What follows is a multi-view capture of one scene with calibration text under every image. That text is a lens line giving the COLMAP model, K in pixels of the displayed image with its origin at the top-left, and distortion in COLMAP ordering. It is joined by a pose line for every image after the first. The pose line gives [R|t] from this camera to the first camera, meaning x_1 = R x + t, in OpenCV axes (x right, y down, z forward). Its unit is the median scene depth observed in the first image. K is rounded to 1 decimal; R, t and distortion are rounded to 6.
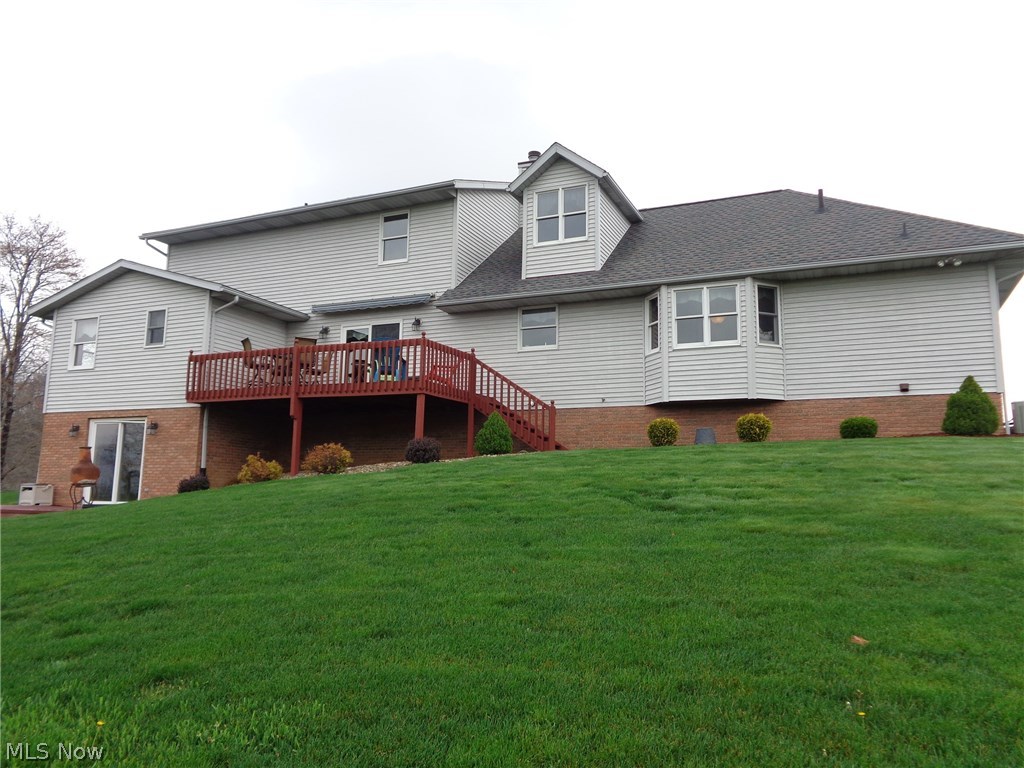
lens RADIAL K [[765.7, 0, 511.0], [0, 765.7, 393.5], [0, 0, 1]] dist [0.011506, 0.002851]
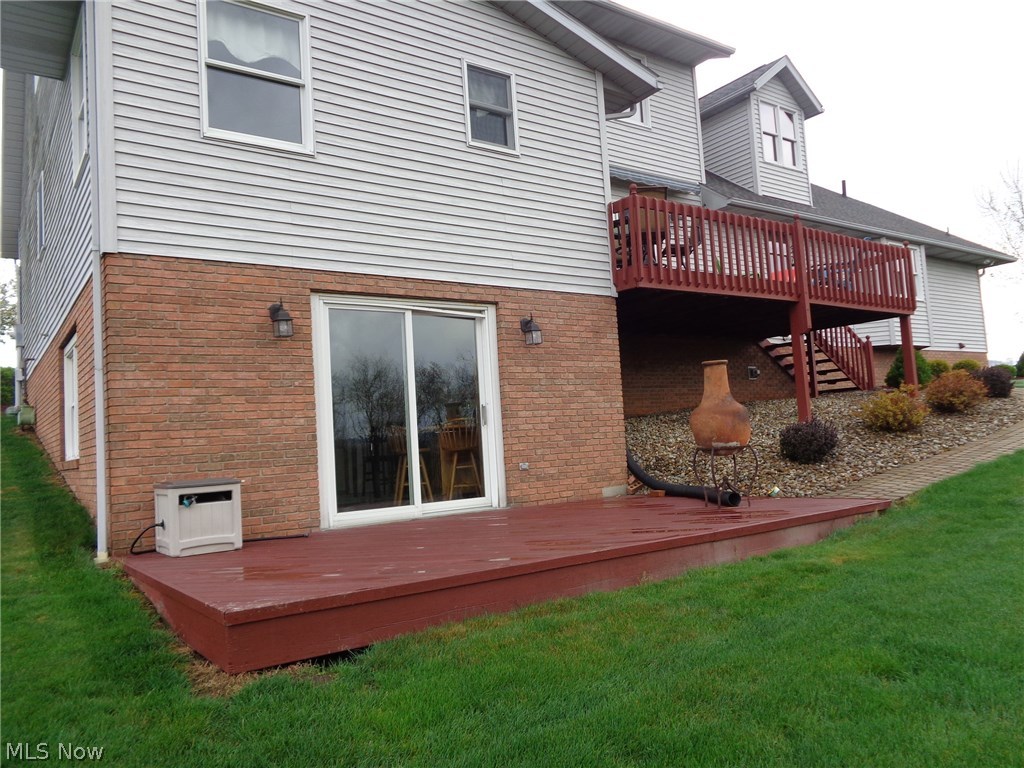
lens RADIAL K [[765.7, 0, 512.6], [0, 765.7, 377.2], [0, 0, 1]] dist [0.011506, 0.002851]
pose [[0.503475, 0.028271, 0.863547, -0.881778], [-0.050301, 0.998728, -0.003369, 0.076236], [-0.862544, -0.041741, 0.504257, 0.794398]]
